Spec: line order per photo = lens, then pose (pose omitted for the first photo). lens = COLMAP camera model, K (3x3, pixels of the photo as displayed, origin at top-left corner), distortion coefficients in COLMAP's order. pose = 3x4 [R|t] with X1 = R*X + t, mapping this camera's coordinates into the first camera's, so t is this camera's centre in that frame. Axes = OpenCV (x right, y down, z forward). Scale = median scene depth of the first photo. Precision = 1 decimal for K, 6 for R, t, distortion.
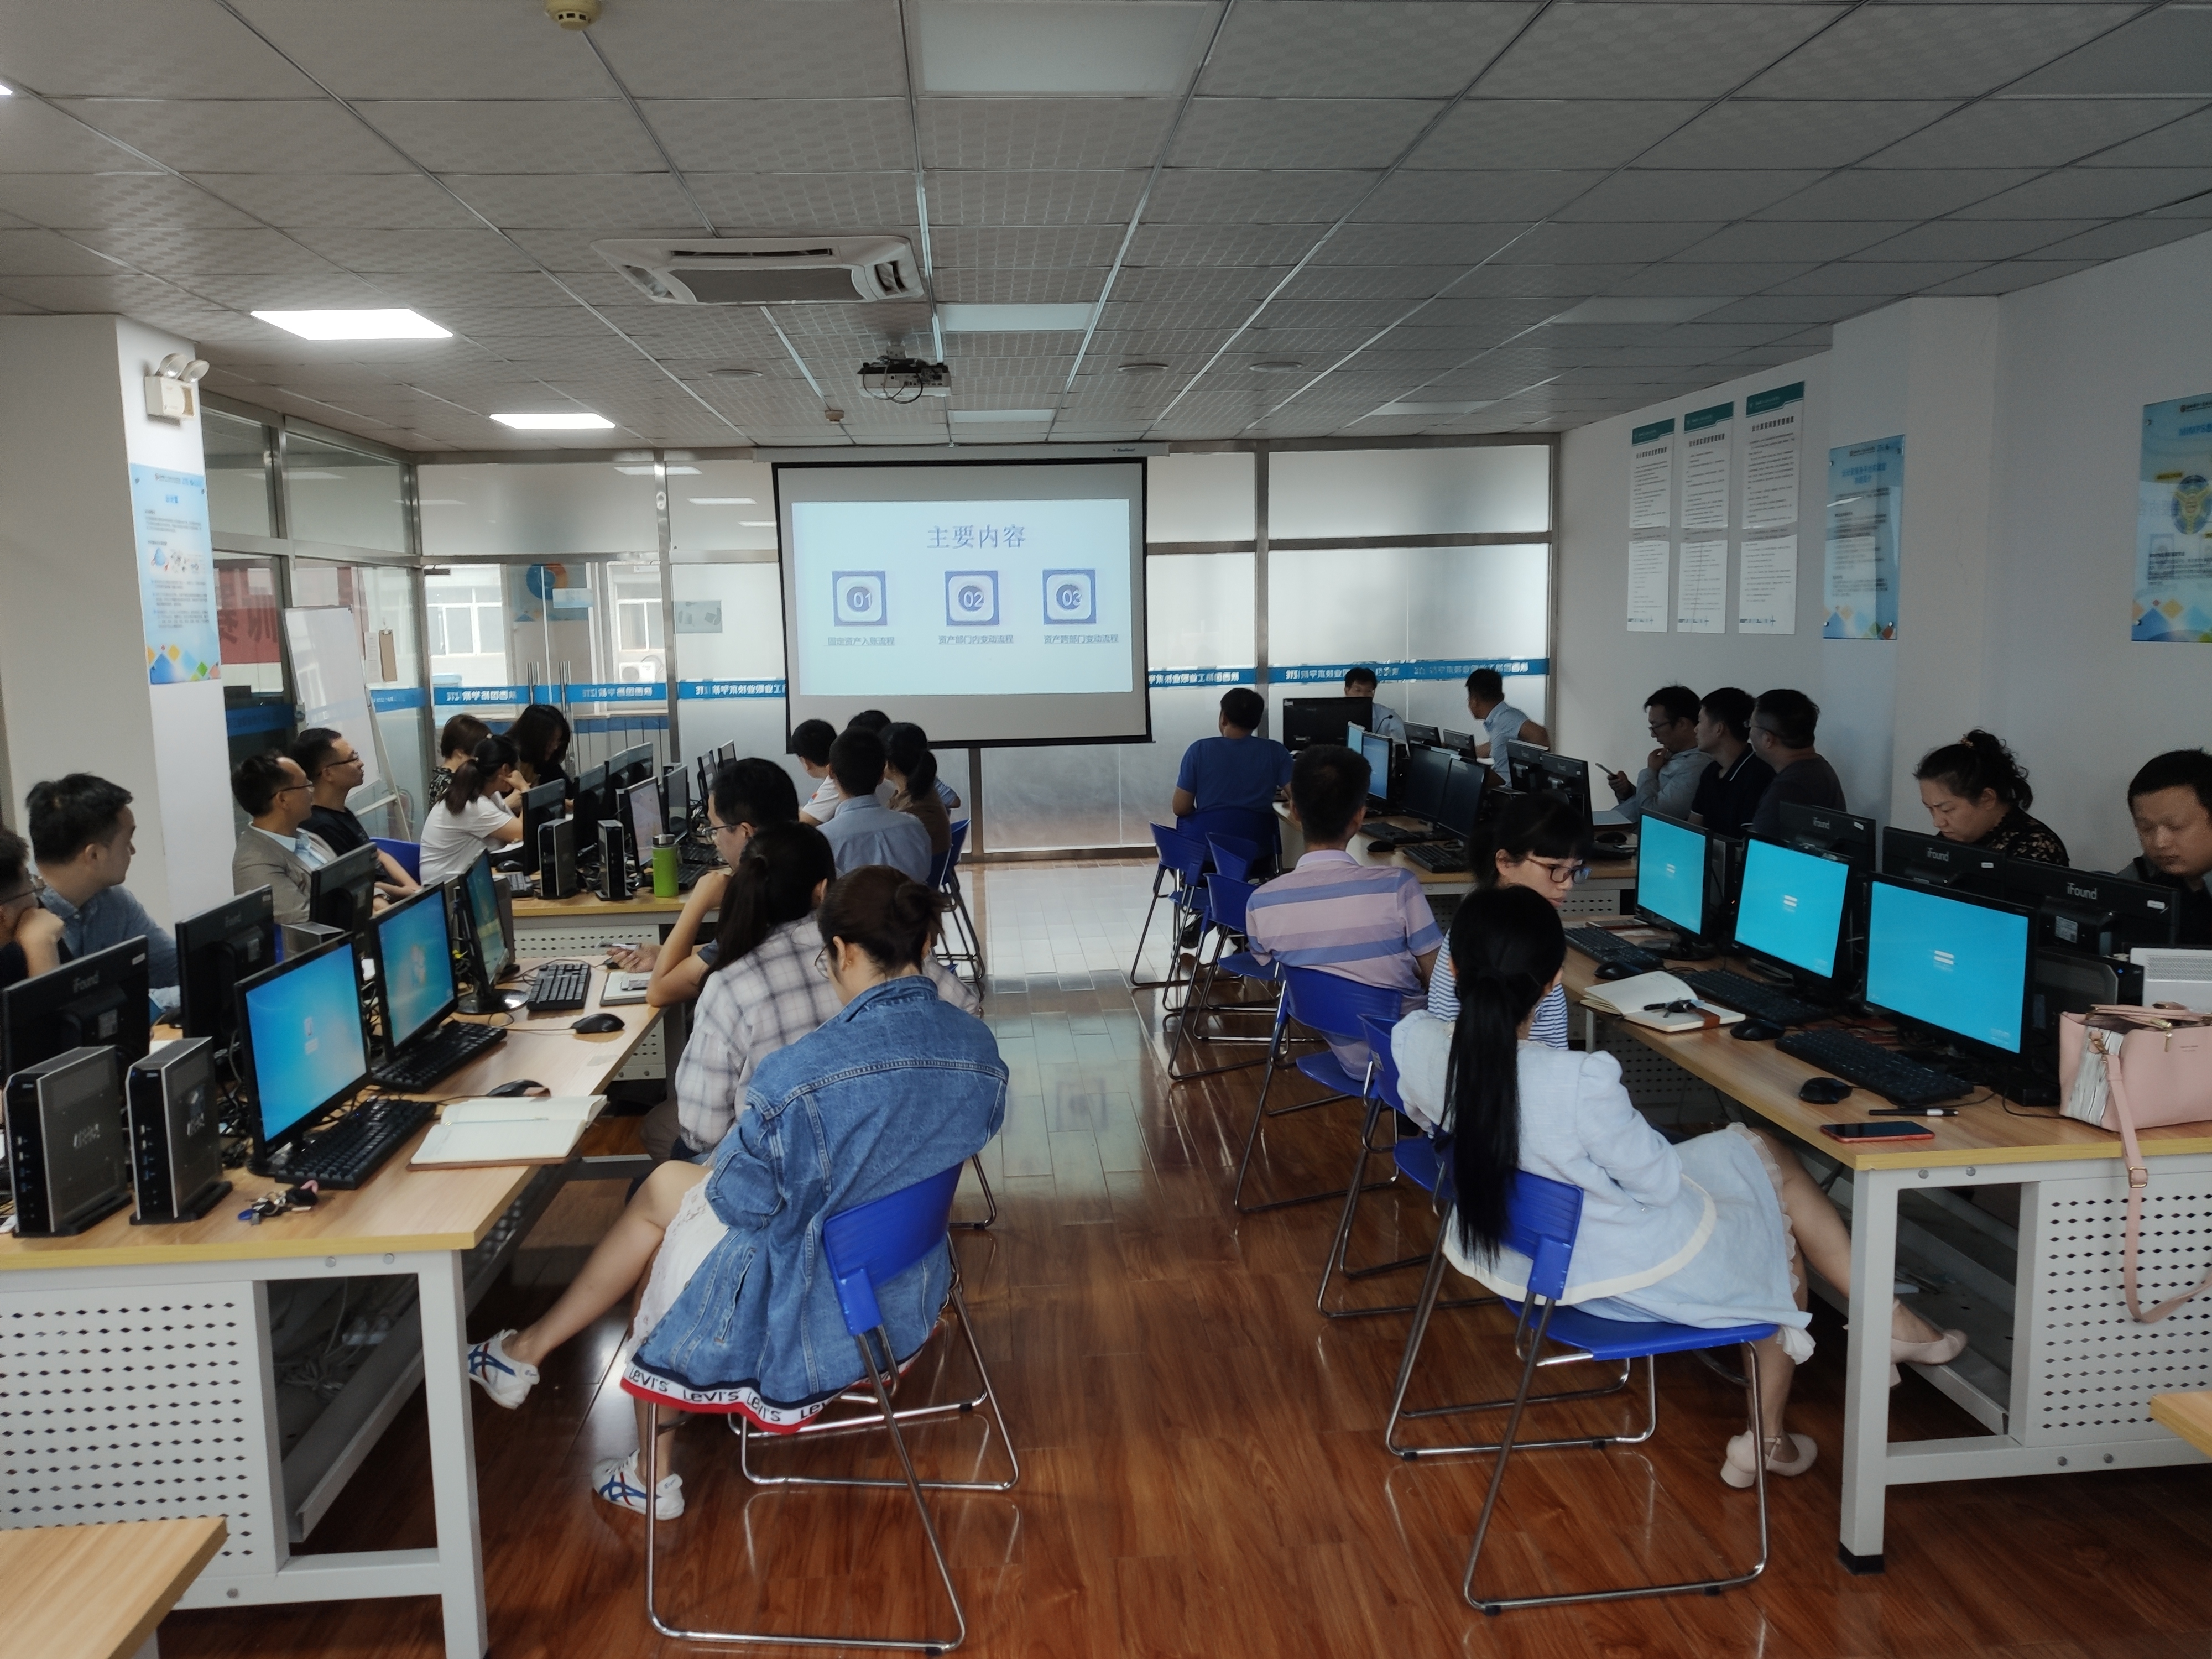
lens RADIAL K [[1711.6, 0, 1108.1], [0, 1711.6, 836.4], [0, 0, 1]] dist [0.083086, -0.103507]
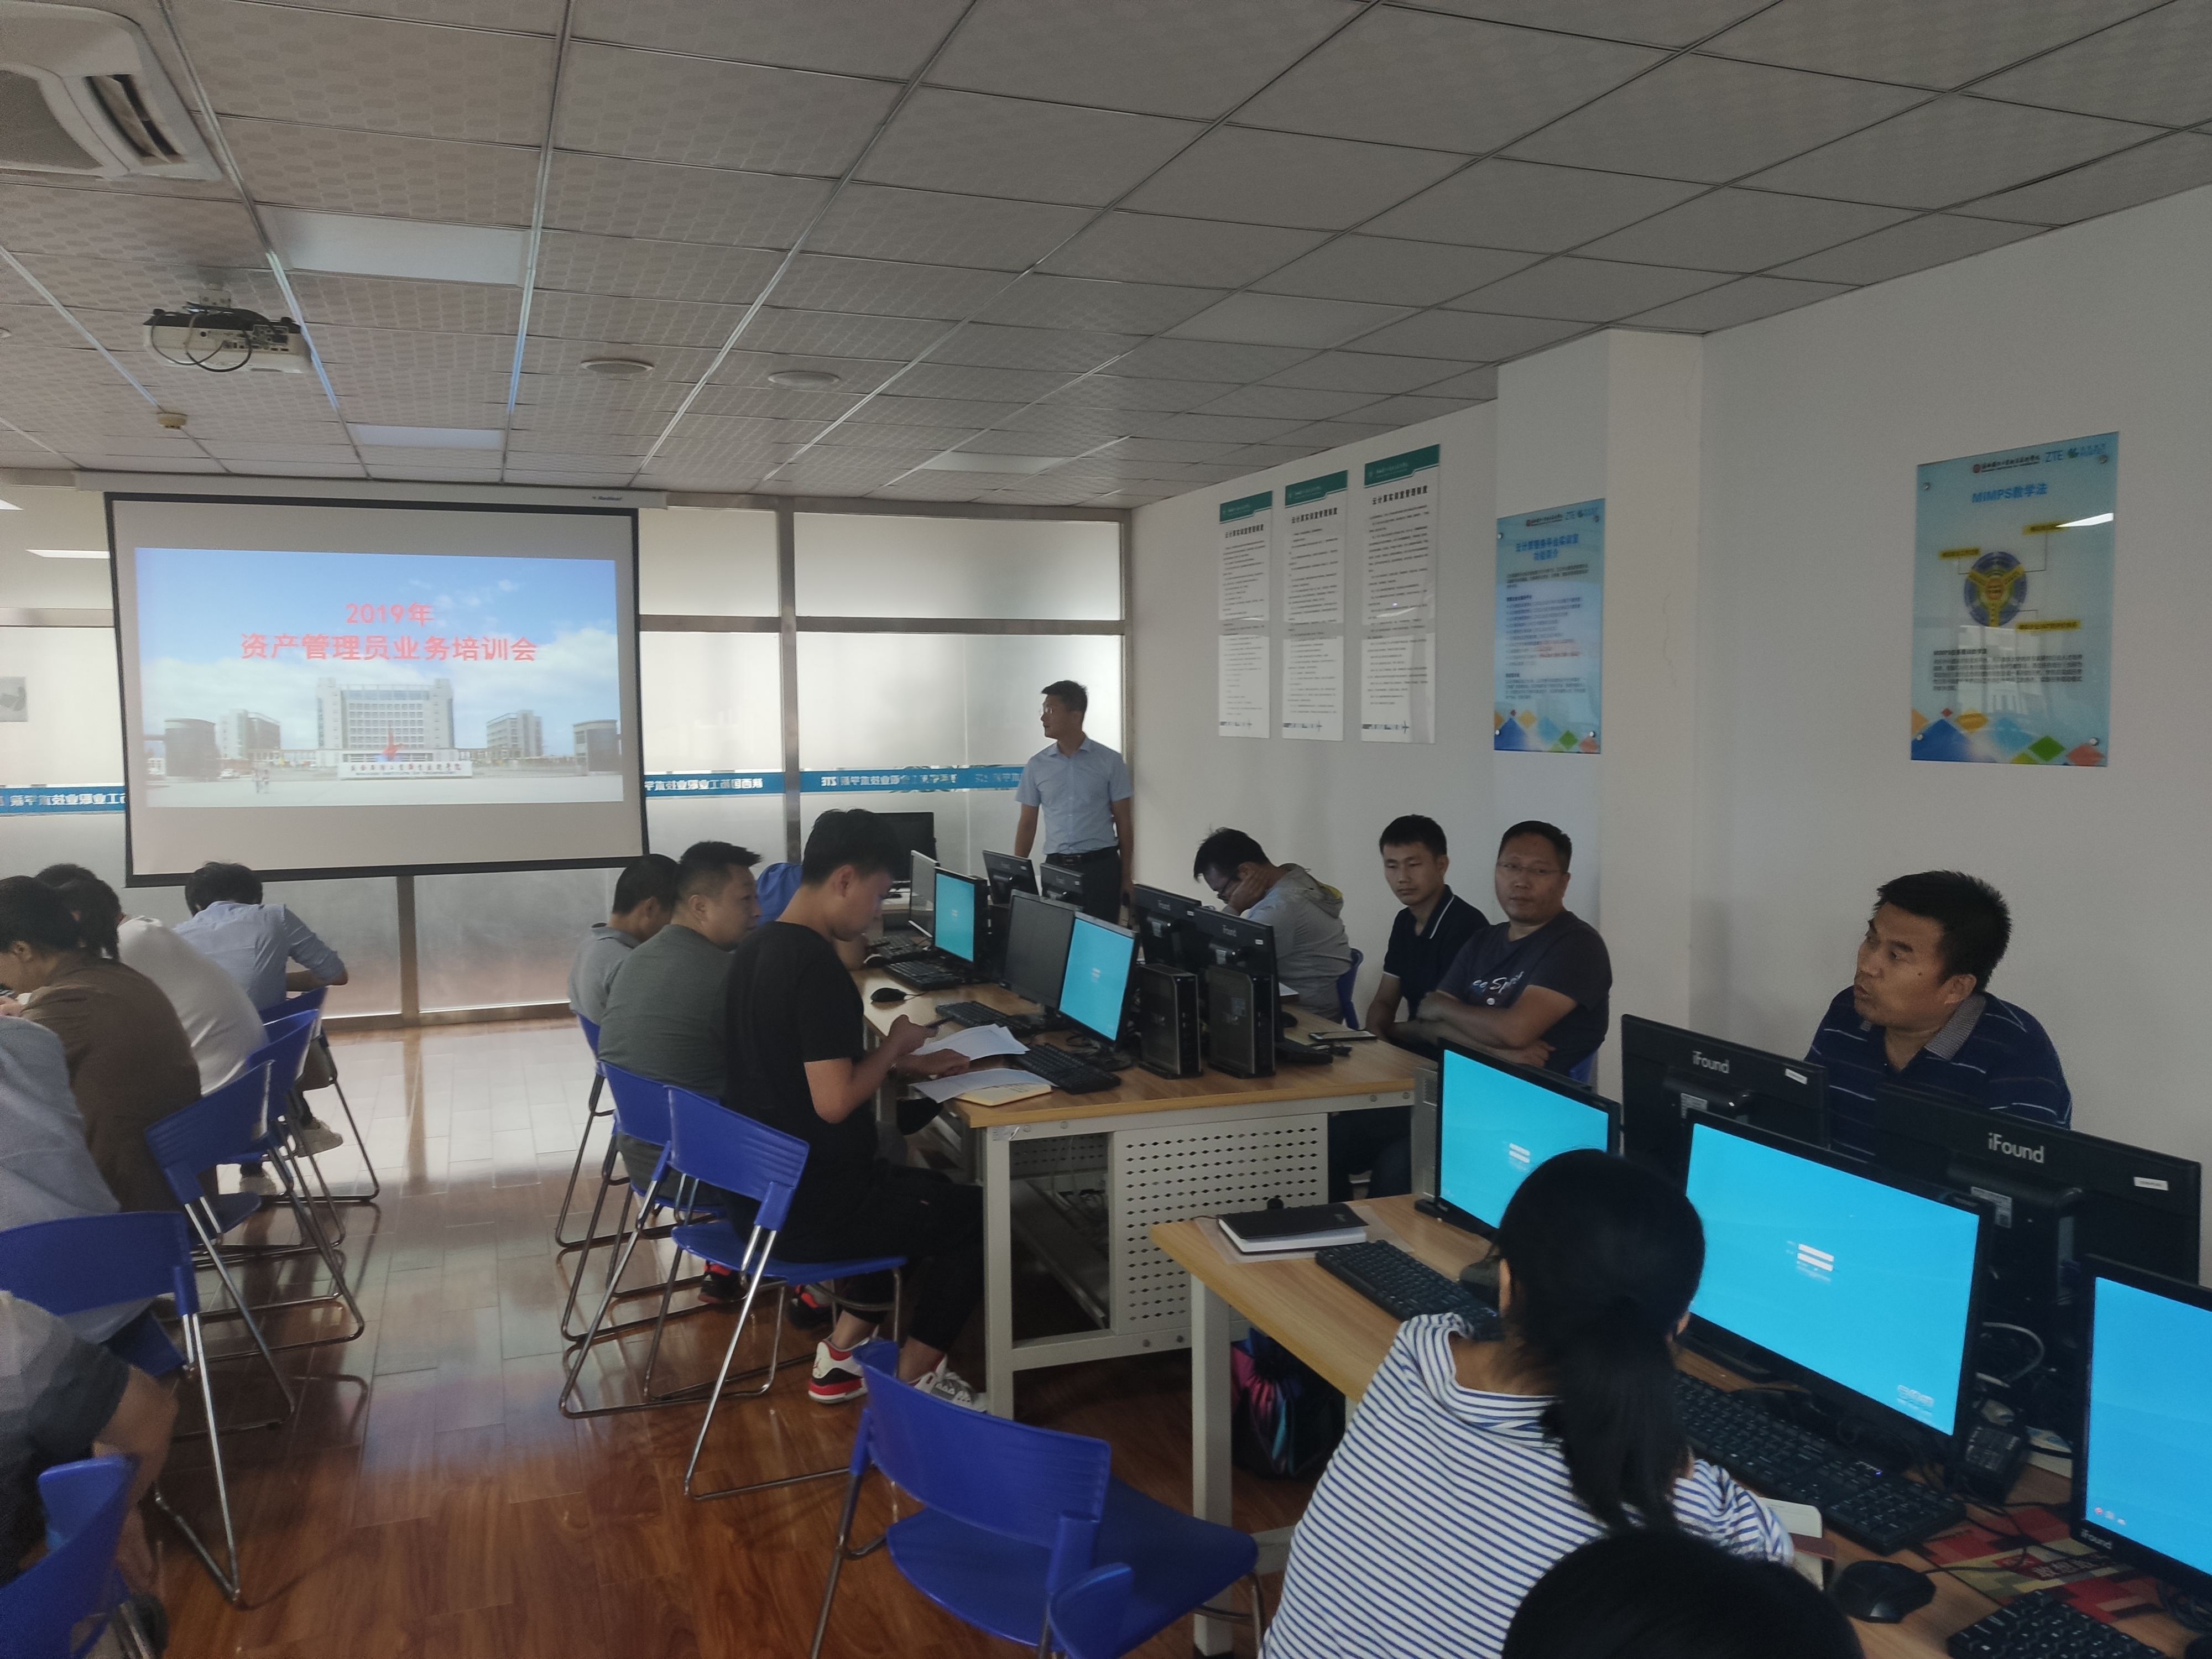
lens RADIAL K [[1728.7, 0, 1156.4], [0, 1728.7, 877.5], [0, 0, 1]] dist [0.092889, -0.187943]
pose [[0.955882, -0.012995, 0.293464, 0.014424], [0.022546, 0.999320, -0.029185, -0.023201], [-0.292885, 0.034514, 0.955525, 0.181688]]
